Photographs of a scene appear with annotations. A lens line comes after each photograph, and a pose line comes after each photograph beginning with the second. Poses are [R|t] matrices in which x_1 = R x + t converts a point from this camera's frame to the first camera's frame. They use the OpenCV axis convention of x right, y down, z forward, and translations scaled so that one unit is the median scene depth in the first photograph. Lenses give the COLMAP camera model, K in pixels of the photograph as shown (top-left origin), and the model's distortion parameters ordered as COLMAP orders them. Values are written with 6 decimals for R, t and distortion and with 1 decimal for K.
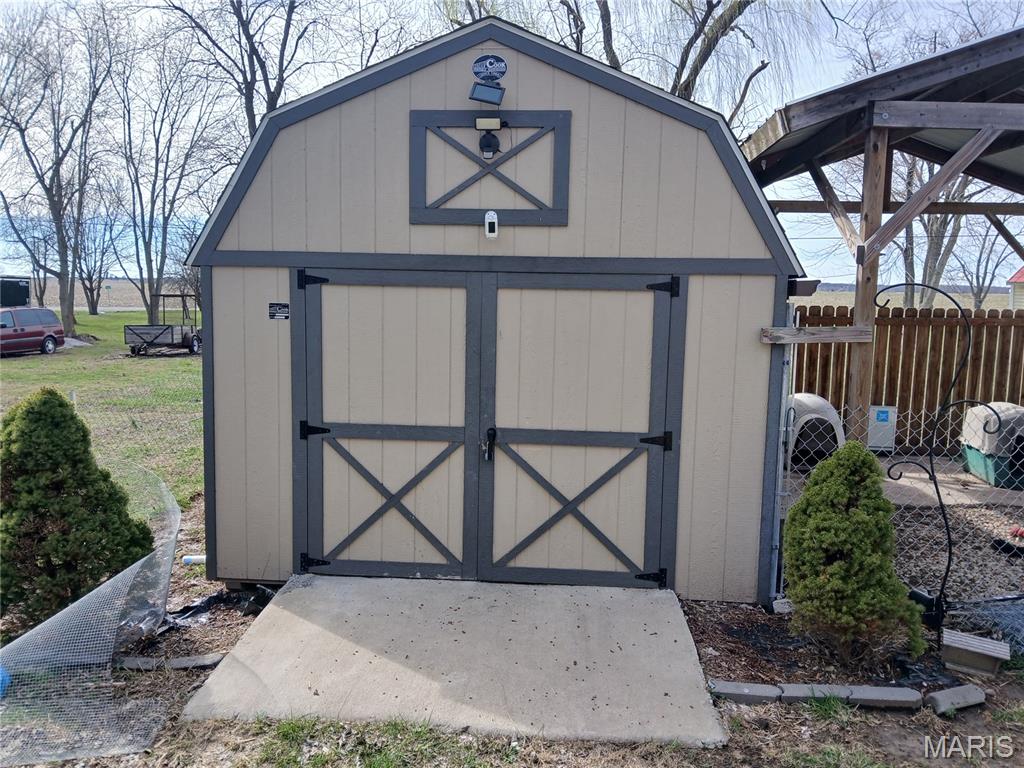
lens RADIAL K [[778.6, 0, 511.9], [0, 778.6, 376.8], [0, 0, 1]] dist [0.051242, -0.104643]
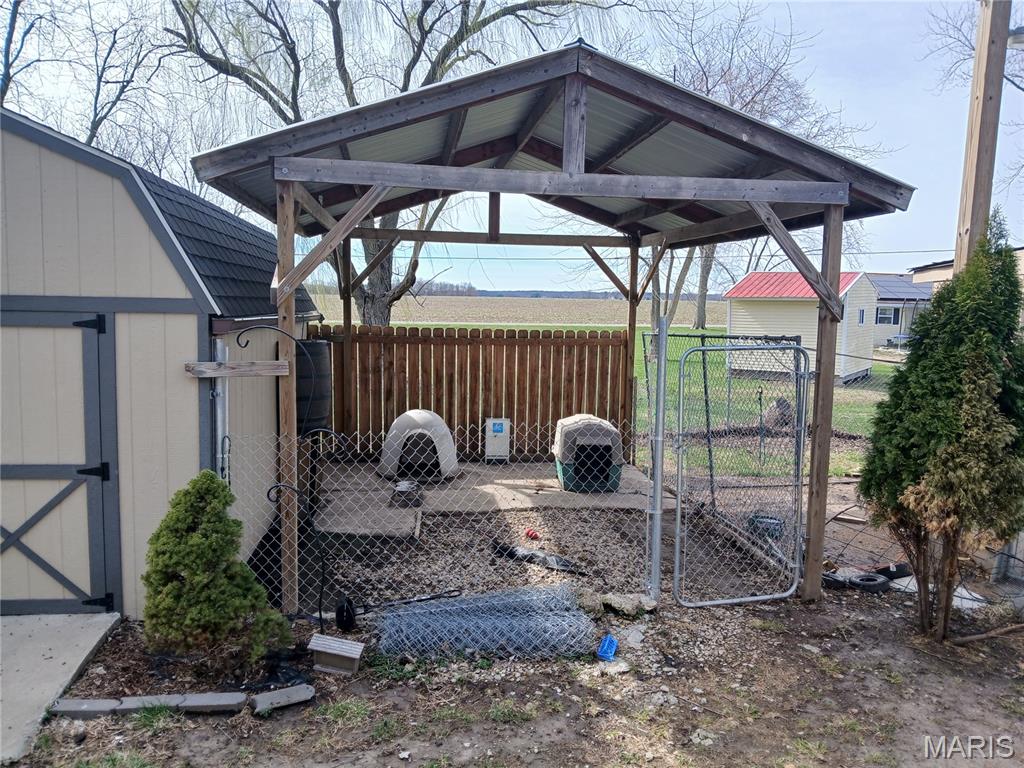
lens RADIAL K [[775.1, 0, 512.0], [0, 775.1, 384.0], [0, 0, 1]] dist [0.014141, -0.038822]
pose [[0.978900, -0.016406, 0.203678, 0.541946], [0.015924, 0.999865, 0.004006, -0.031135], [-0.203716, -0.000678, 0.979030, -0.129964]]
